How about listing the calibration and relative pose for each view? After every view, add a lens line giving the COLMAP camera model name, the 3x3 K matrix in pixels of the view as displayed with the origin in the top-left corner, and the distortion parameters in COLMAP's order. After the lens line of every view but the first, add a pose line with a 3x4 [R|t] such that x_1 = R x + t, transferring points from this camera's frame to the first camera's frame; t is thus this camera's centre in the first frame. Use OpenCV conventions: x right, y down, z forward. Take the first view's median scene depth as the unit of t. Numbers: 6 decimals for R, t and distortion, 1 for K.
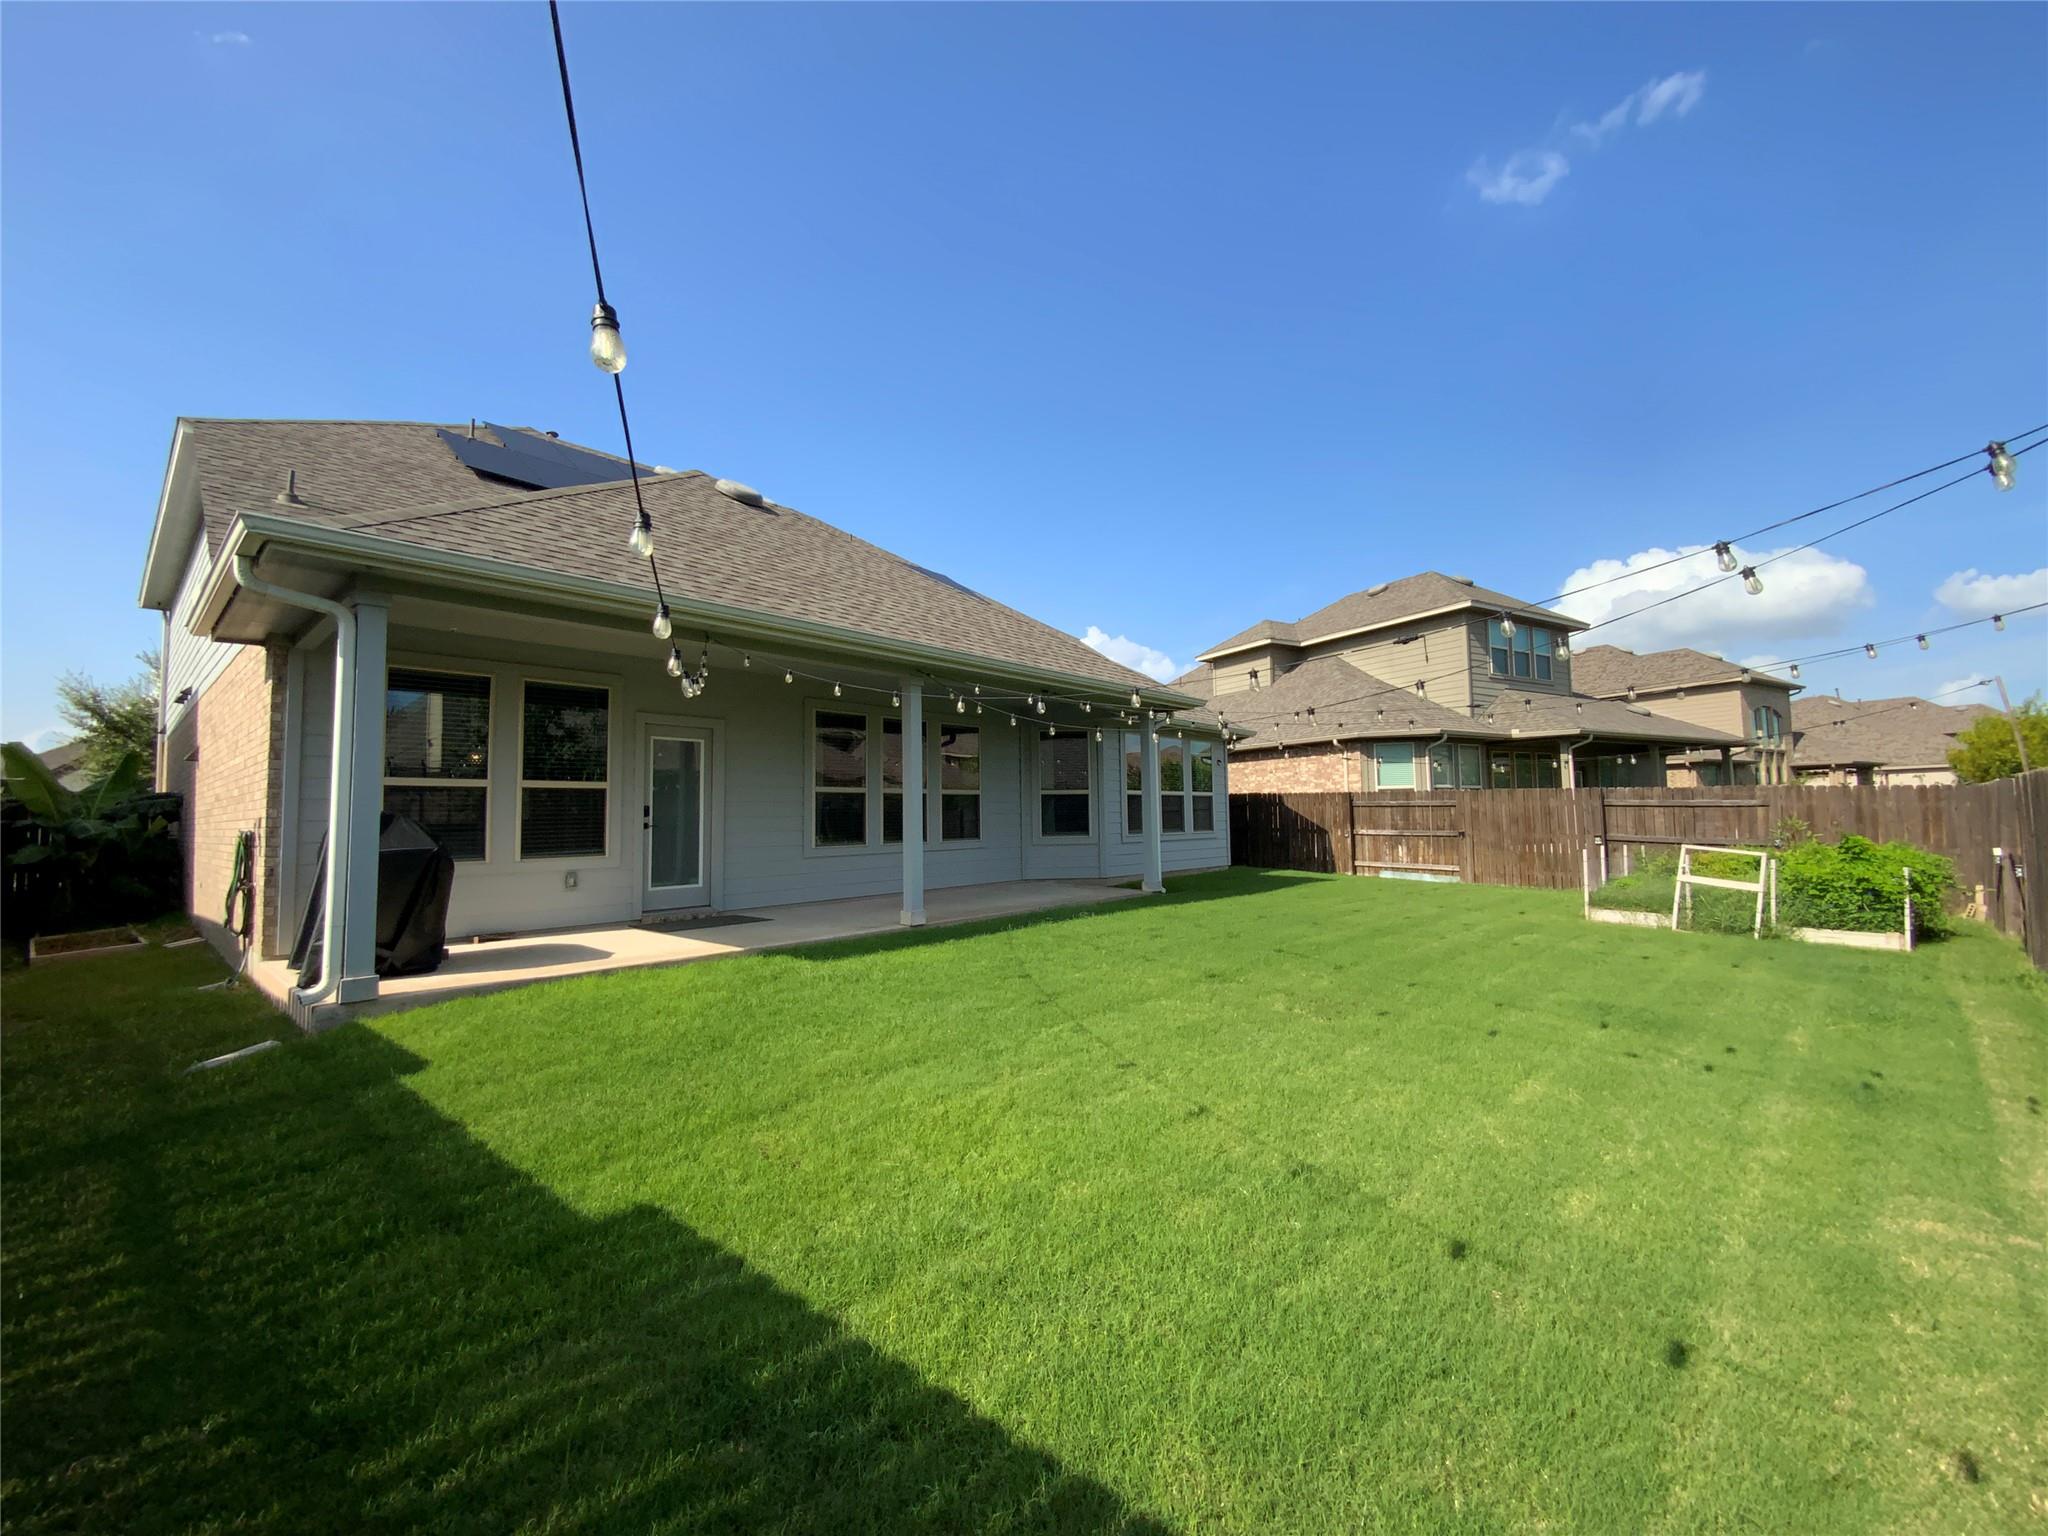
lens RADIAL K [[829.2, 0, 1024.0], [0, 829.2, 768.0], [0, 0, 1]] dist [0.001726, -0.000017]
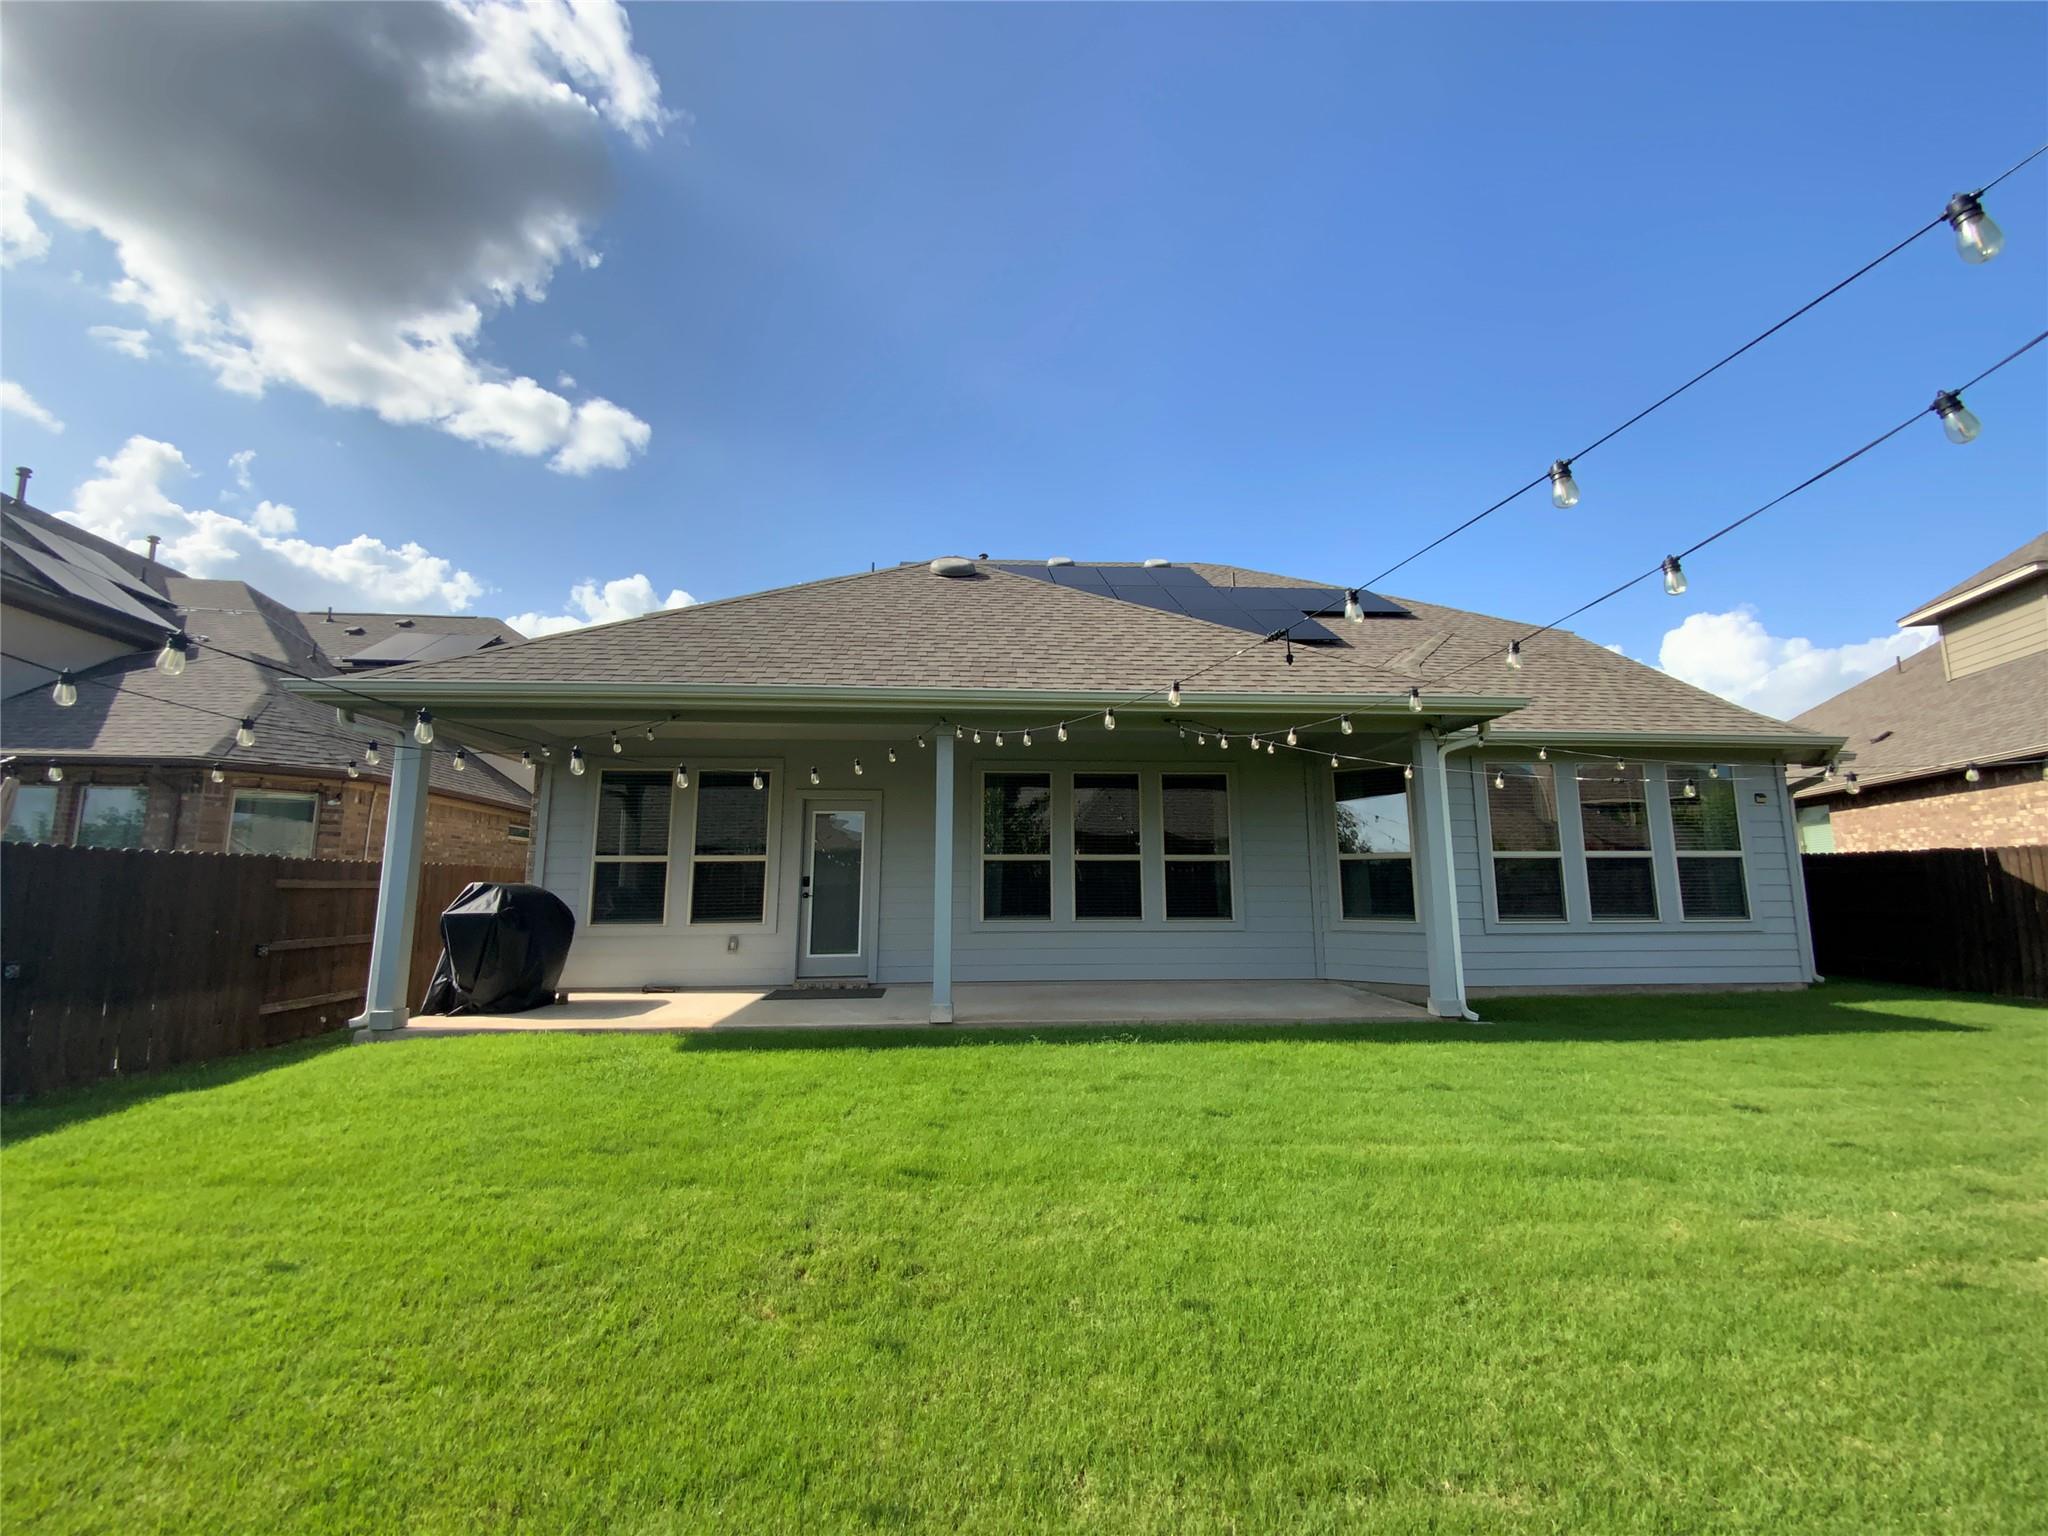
lens RADIAL K [[829.2, 0, 1024.0], [0, 829.2, 768.0], [0, 0, 1]] dist [0.001726, -0.000017]
pose [[0.716107, -0.092137, -0.691883, 0.368725], [0.034099, 0.994684, -0.097168, 0.015861], [0.697157, 0.045990, 0.715442, 0.333303]]
